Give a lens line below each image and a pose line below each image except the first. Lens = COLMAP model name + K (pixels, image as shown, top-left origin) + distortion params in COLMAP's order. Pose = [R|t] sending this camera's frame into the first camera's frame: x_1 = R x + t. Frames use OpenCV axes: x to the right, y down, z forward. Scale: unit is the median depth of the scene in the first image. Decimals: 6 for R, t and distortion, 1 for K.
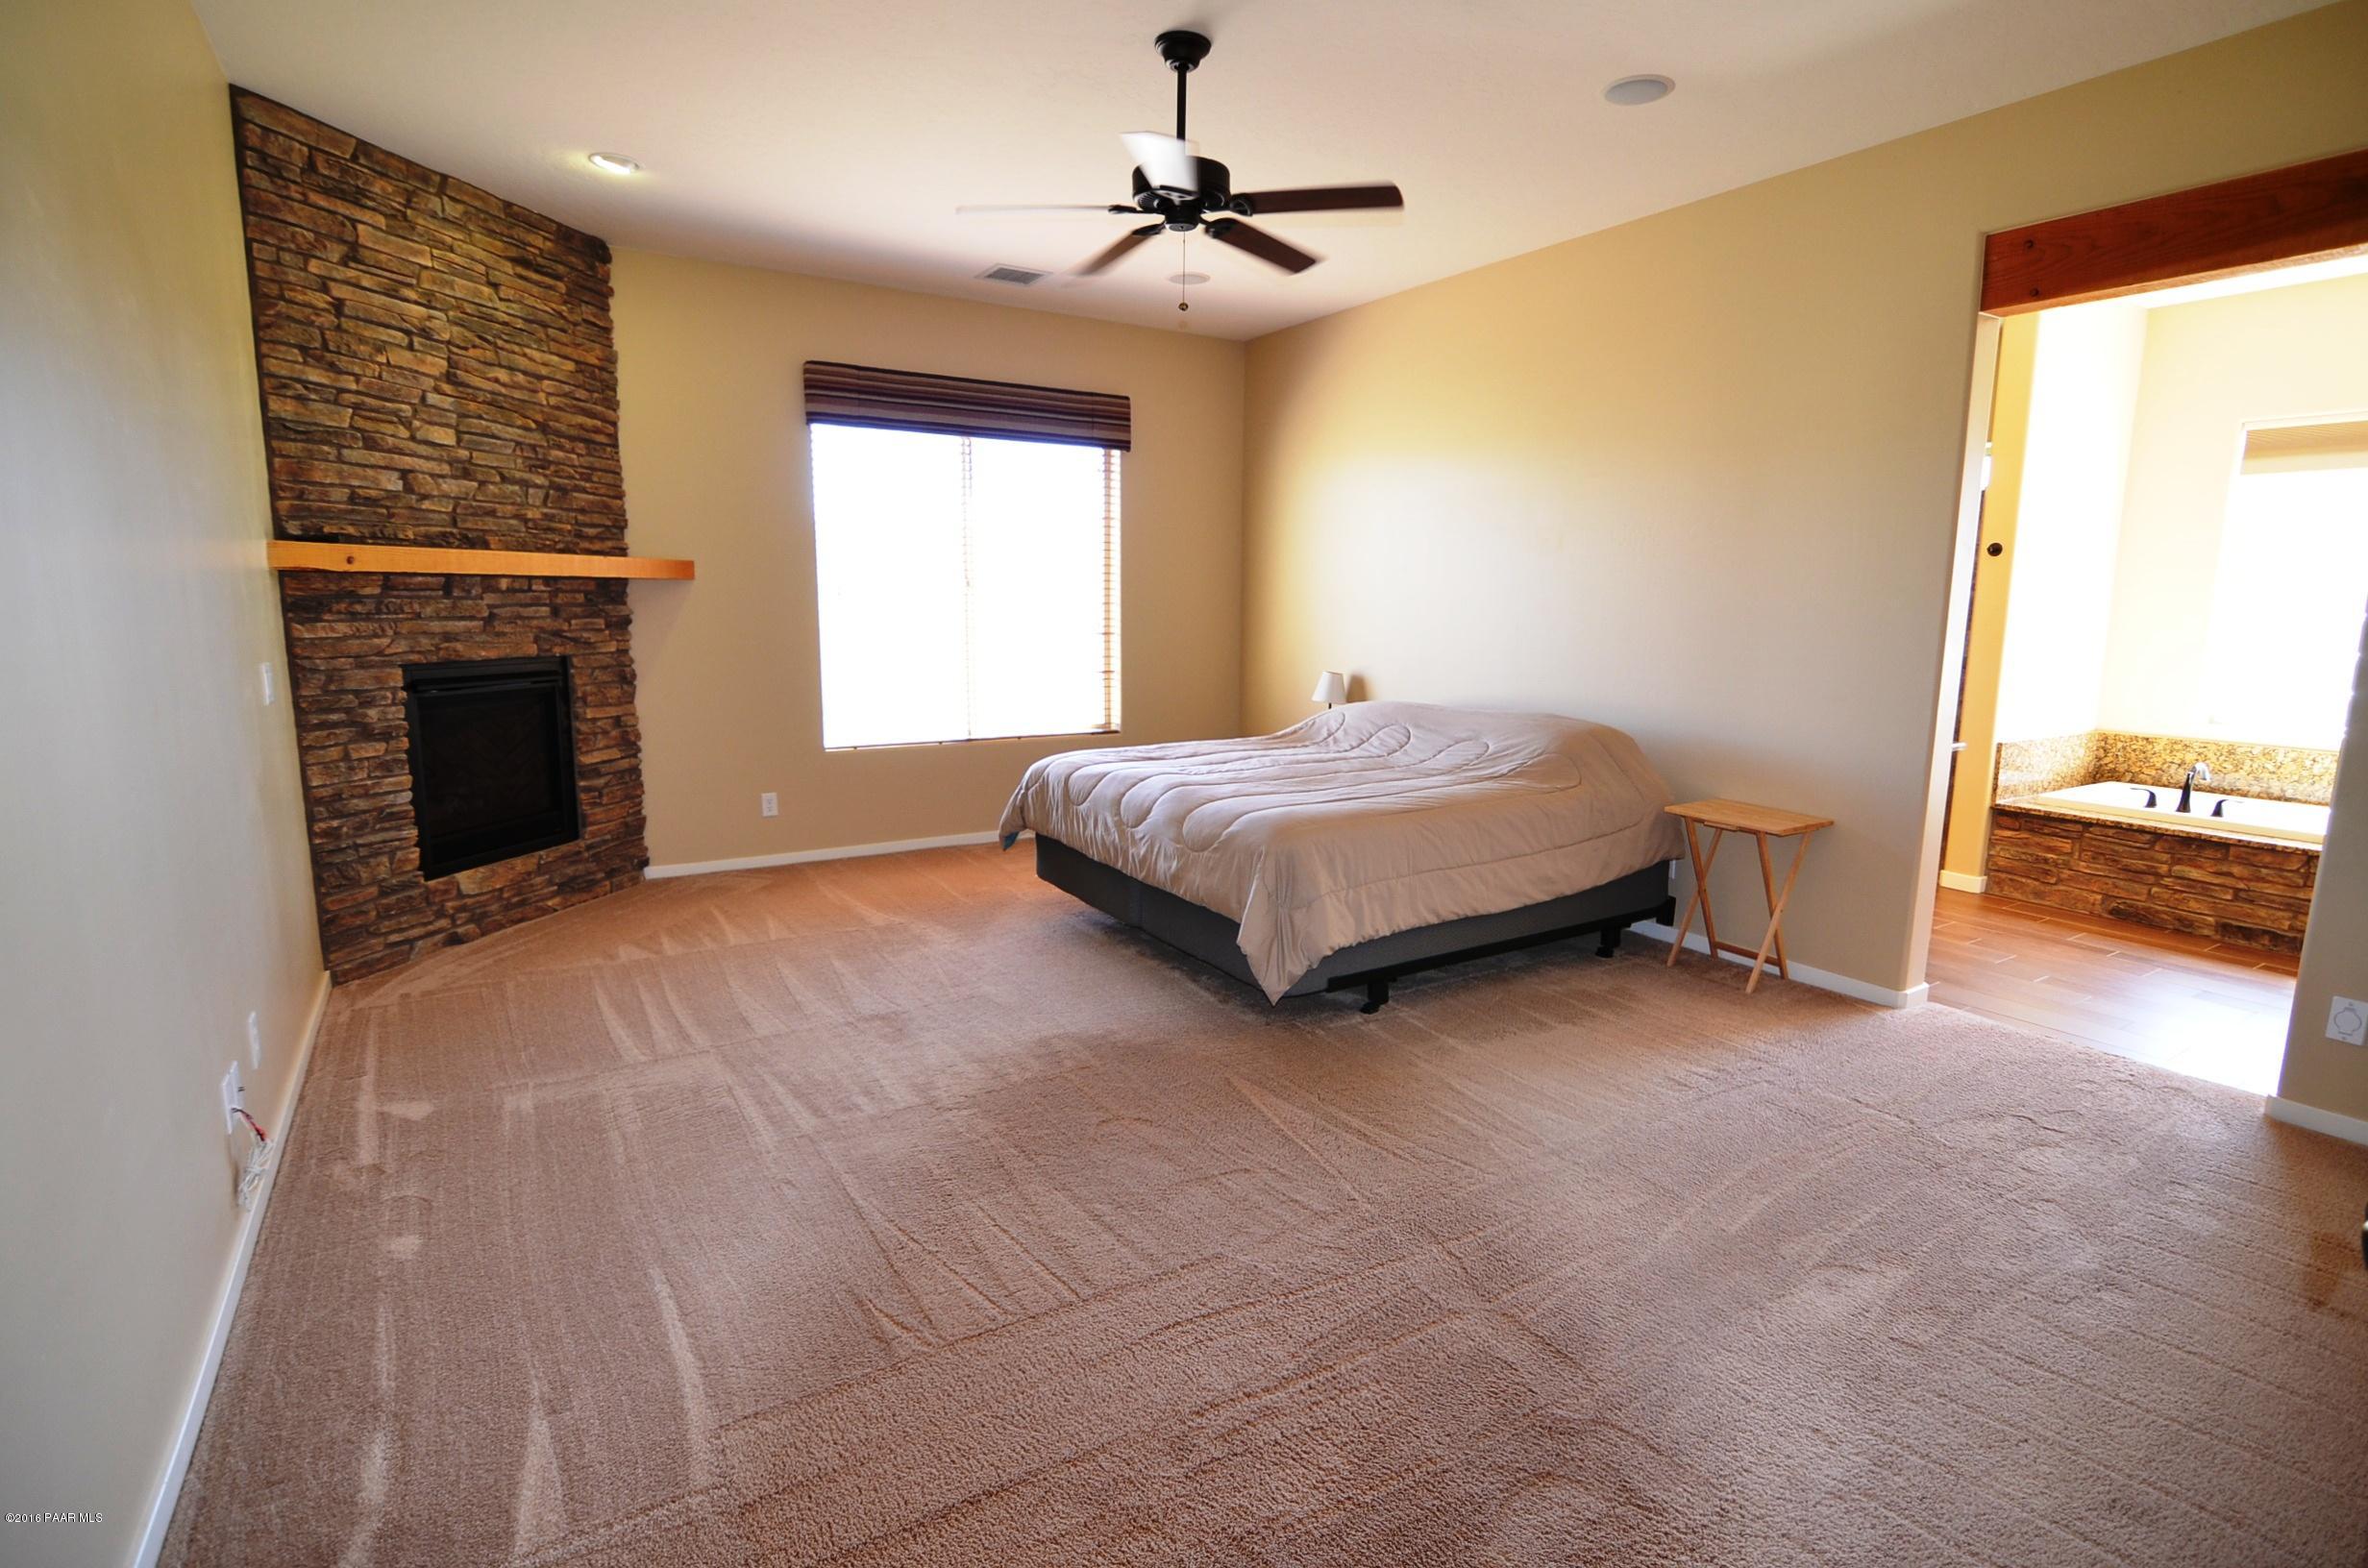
lens RADIAL K [[1153.2, 0, 1200.6], [0, 1153.2, 783.4], [0, 0, 1]] dist [-0.032473, 0.011054]
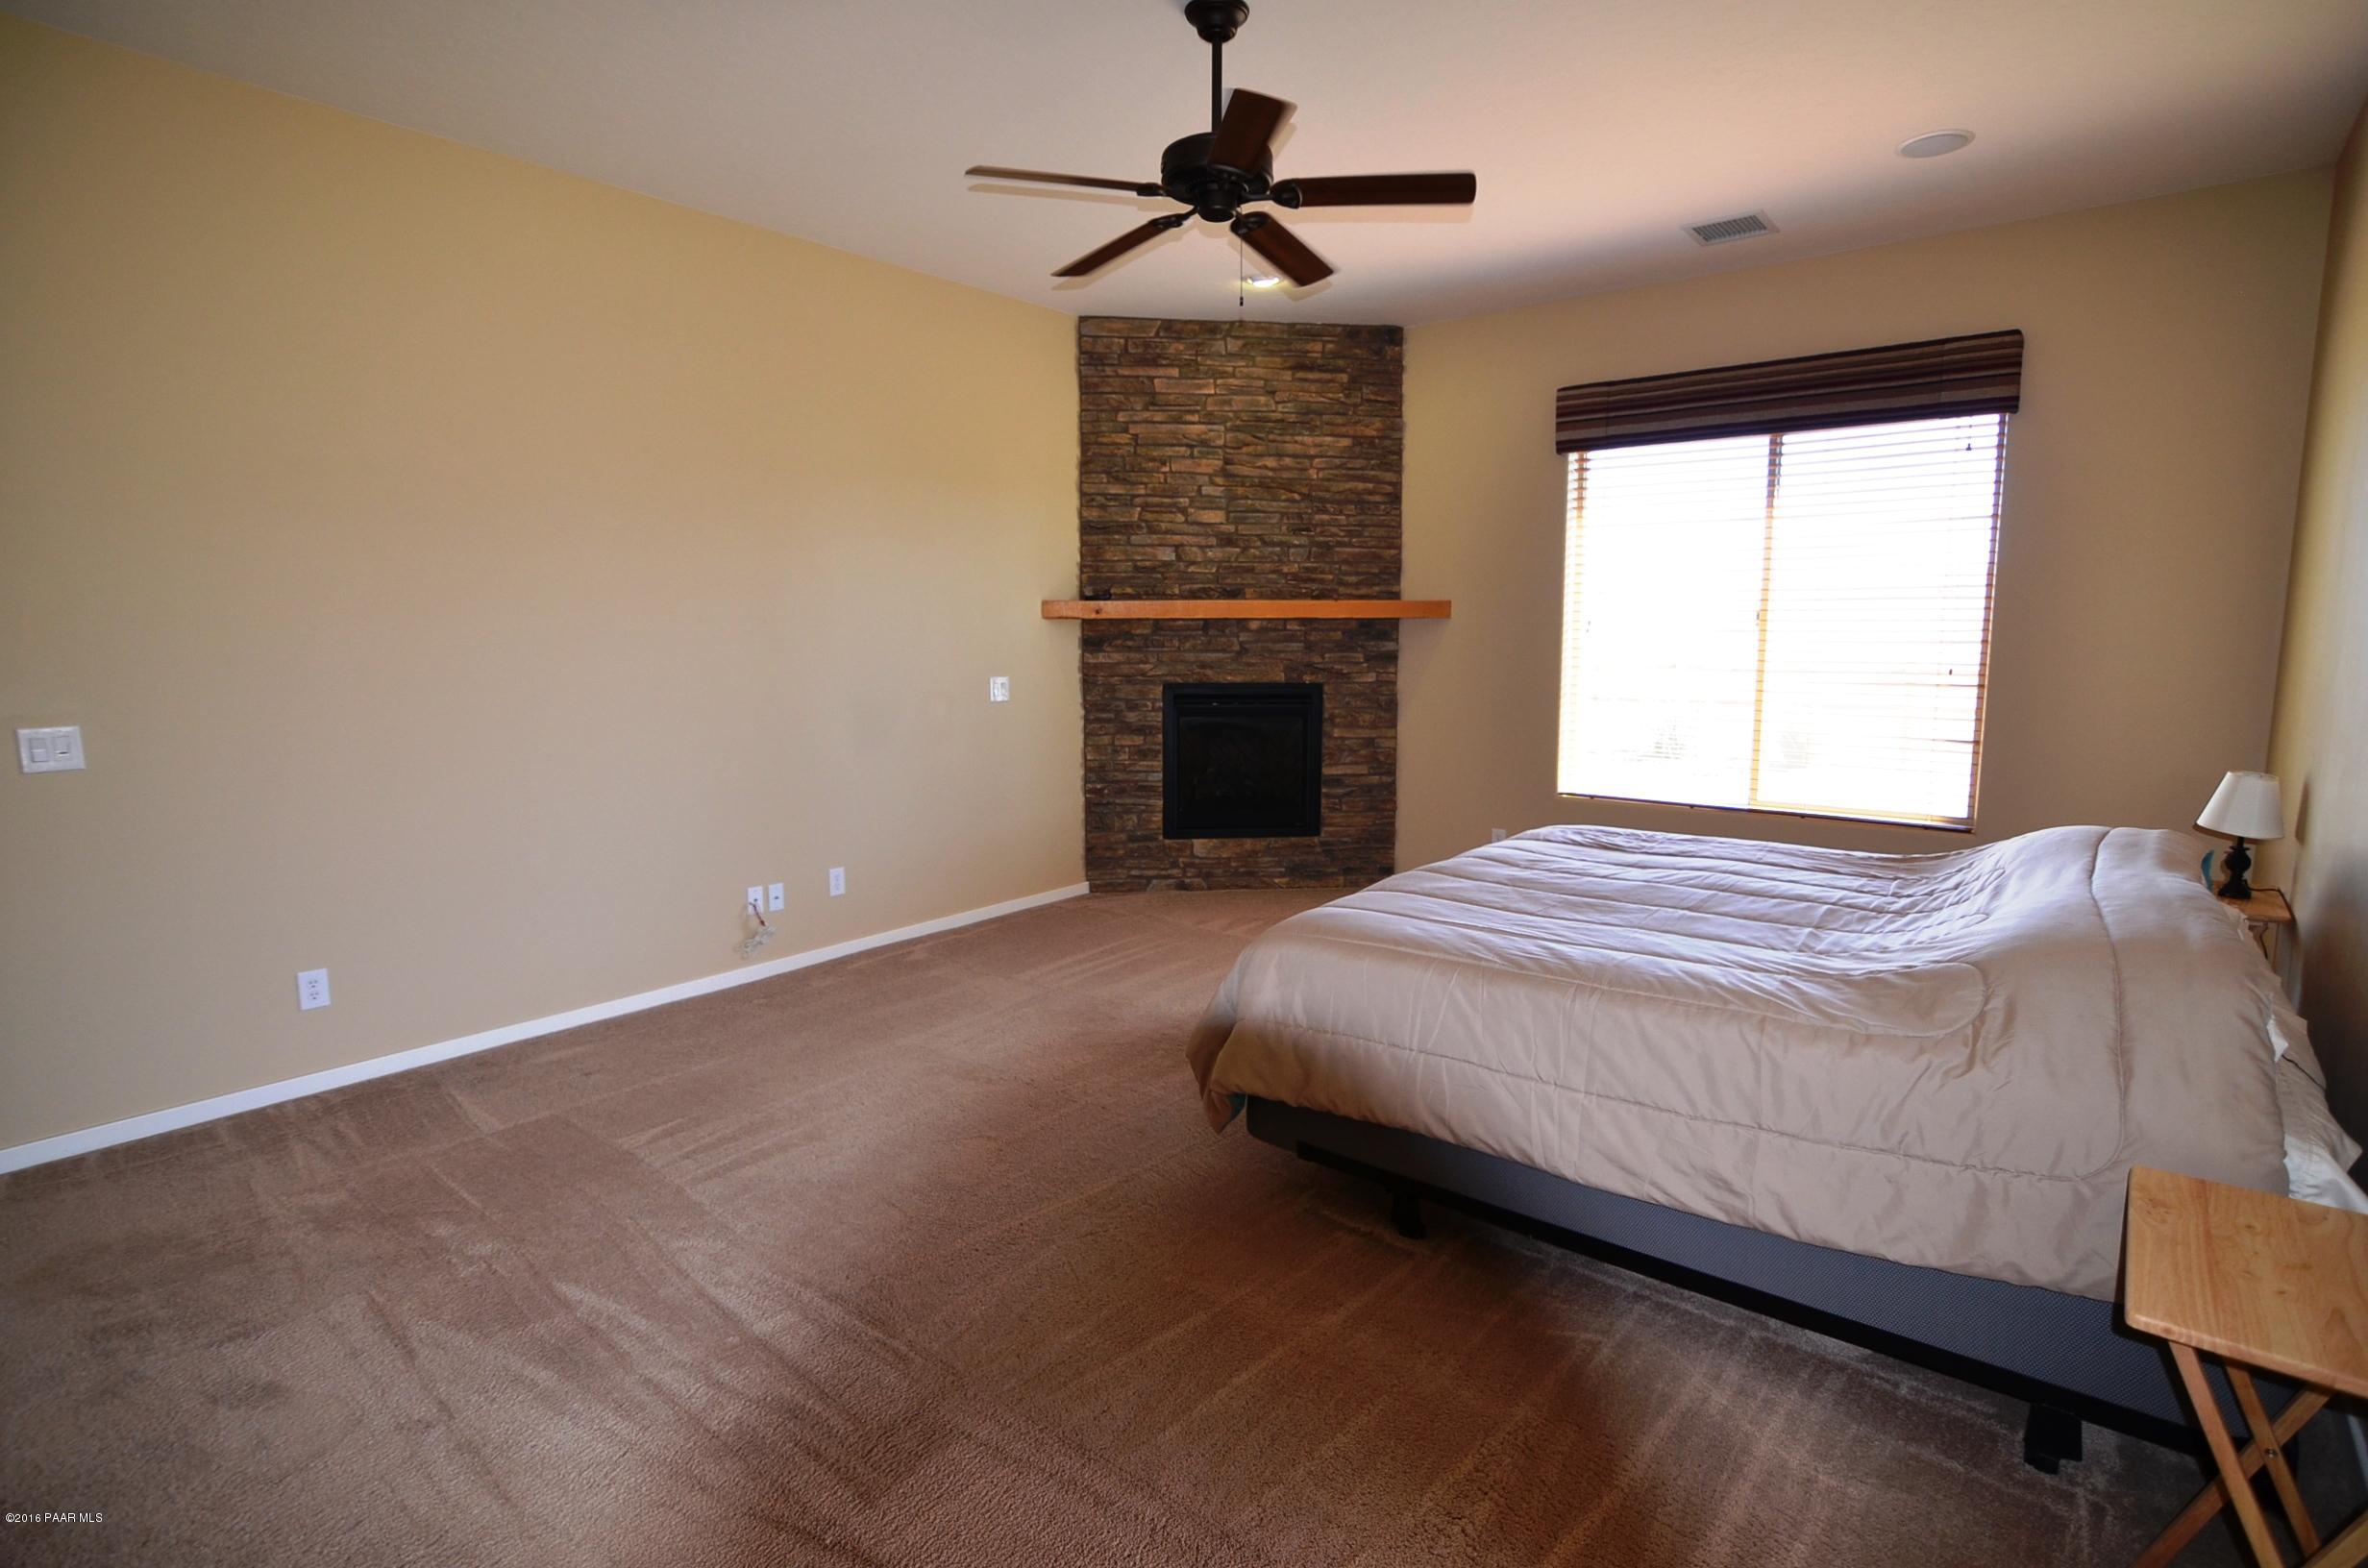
lens RADIAL K [[1153.2, 0, 1200.6], [0, 1153.2, 783.4], [0, 0, 1]] dist [-0.032473, 0.011054]
pose [[0.318455, 0.115311, -0.940898, 0.652764], [-0.144284, 0.986905, 0.072115, -0.089106], [0.936893, 0.112791, 0.330923, 0.569022]]
